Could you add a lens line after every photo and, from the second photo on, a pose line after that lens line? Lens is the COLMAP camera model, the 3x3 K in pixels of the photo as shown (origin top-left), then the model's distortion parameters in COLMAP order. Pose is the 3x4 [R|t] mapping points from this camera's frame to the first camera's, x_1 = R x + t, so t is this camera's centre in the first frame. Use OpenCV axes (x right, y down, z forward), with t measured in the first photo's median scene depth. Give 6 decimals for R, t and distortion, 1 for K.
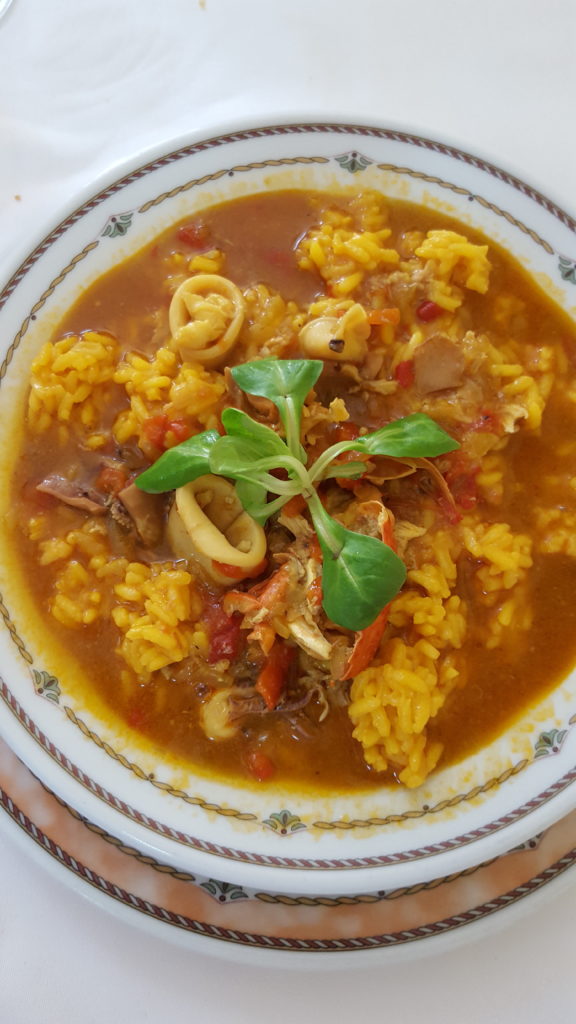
lens RADIAL K [[862.3, 0, 312.6], [0, 862.3, 511.4], [0, 0, 1]] dist [0.000600, -0.175015]
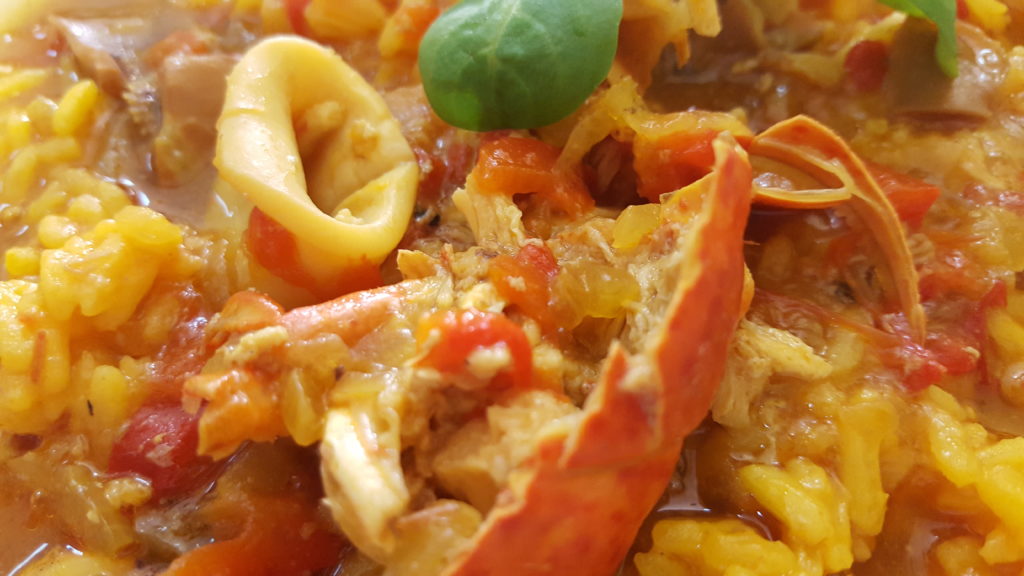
lens RADIAL K [[885.3, 0, 512.0], [0, 885.3, 288.0], [0, 0, 1]] dist [-0.008758, -0.174763]
pose [[0.915879, 0.339094, -0.214899, 0.081070], [-0.394381, 0.860024, -0.323762, 0.161880], [0.075033, 0.381279, 0.921410, 0.666363]]
